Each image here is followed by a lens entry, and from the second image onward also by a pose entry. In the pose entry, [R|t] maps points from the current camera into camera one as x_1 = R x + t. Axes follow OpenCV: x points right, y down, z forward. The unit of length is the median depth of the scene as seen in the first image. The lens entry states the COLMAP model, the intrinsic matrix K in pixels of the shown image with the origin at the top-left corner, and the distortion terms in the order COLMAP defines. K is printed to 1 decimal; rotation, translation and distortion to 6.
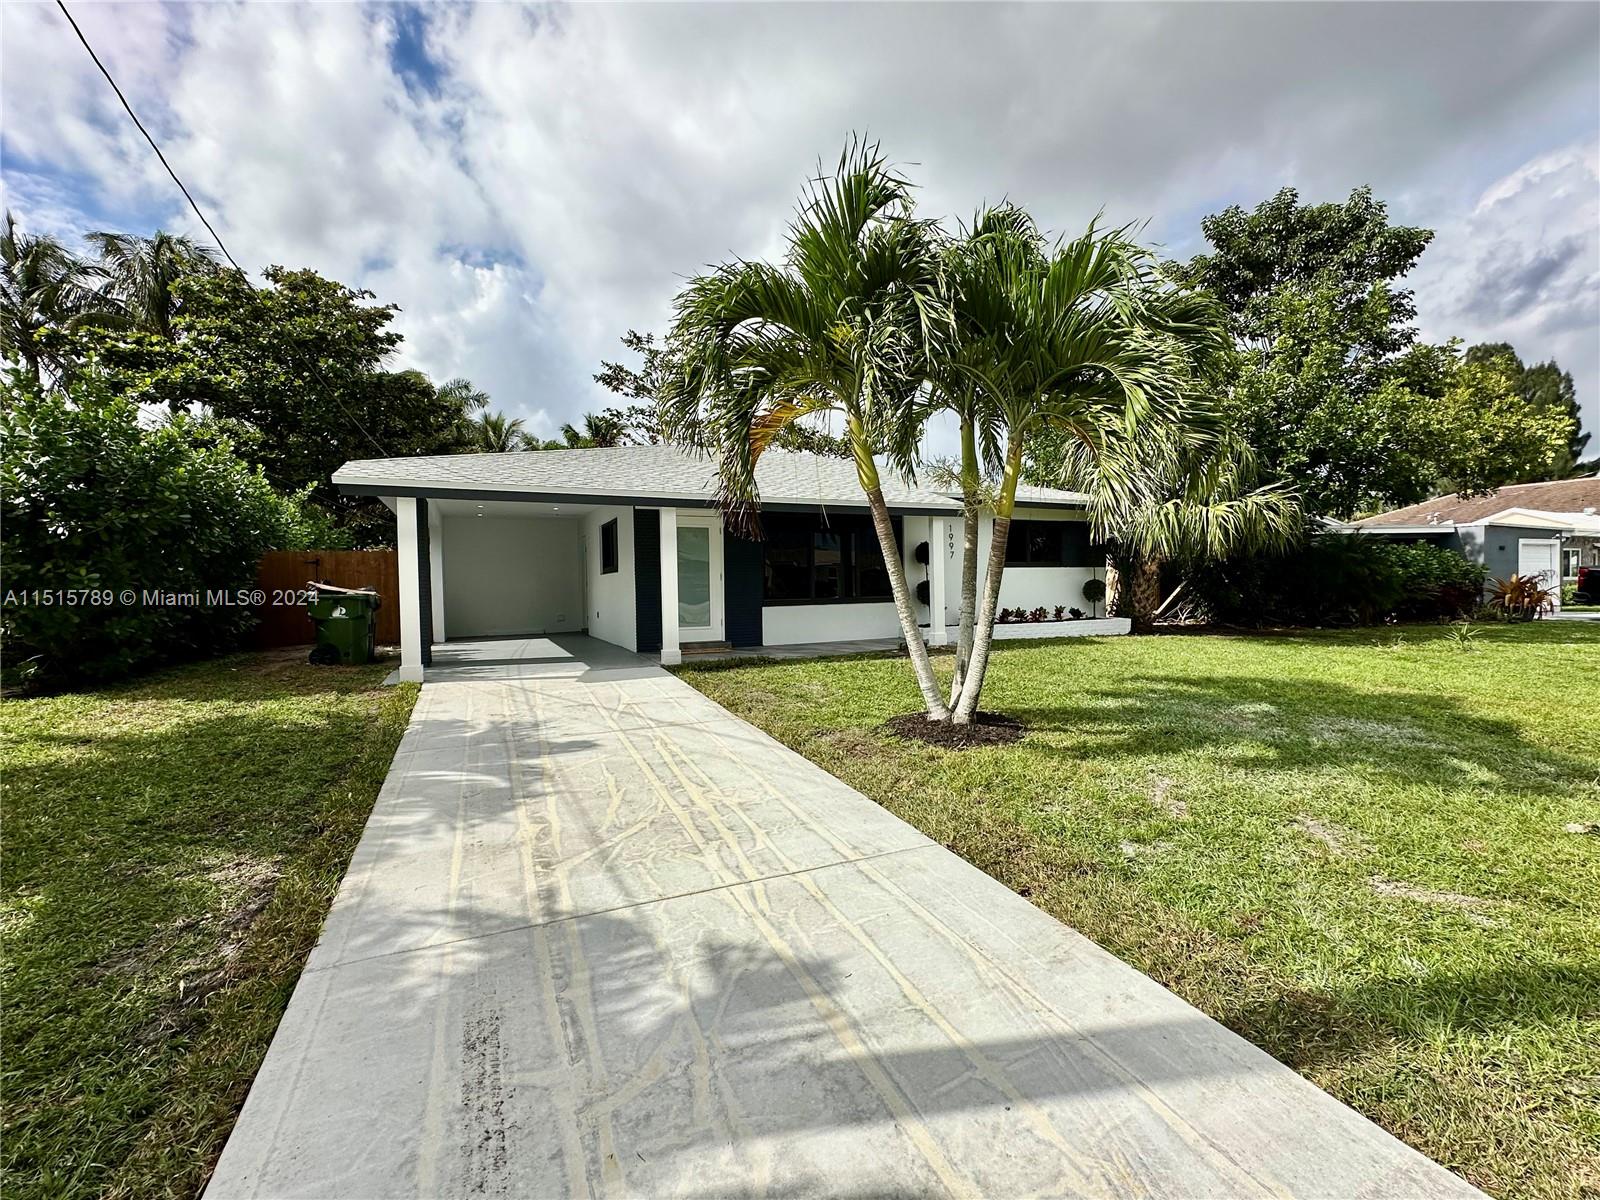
lens RADIAL K [[717.0, 0, 795.2], [0, 717.0, 602.5], [0, 0, 1]] dist [0.000201, 0.000017]
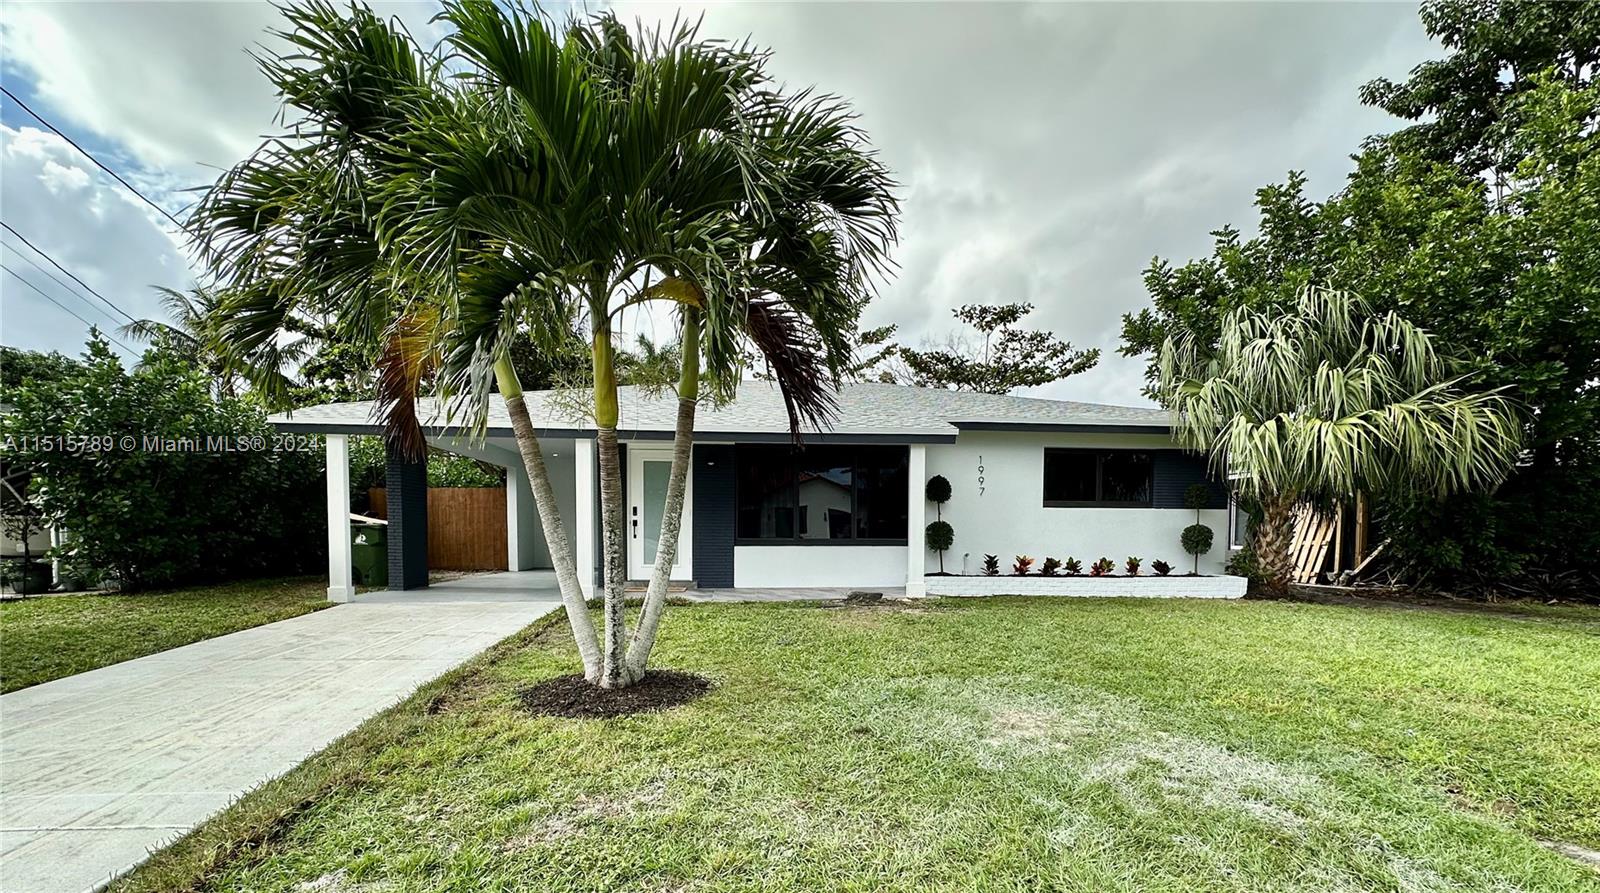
lens RADIAL K [[730.6, 0, 798.2], [0, 730.6, 545.5], [0, 0, 1]] dist [0.019346, 0.000260]
pose [[0.935030, 0.030912, -0.353219, 0.322887], [-0.029238, 0.999522, 0.010074, -0.005836], [0.353362, 0.000908, 0.935486, 0.129560]]
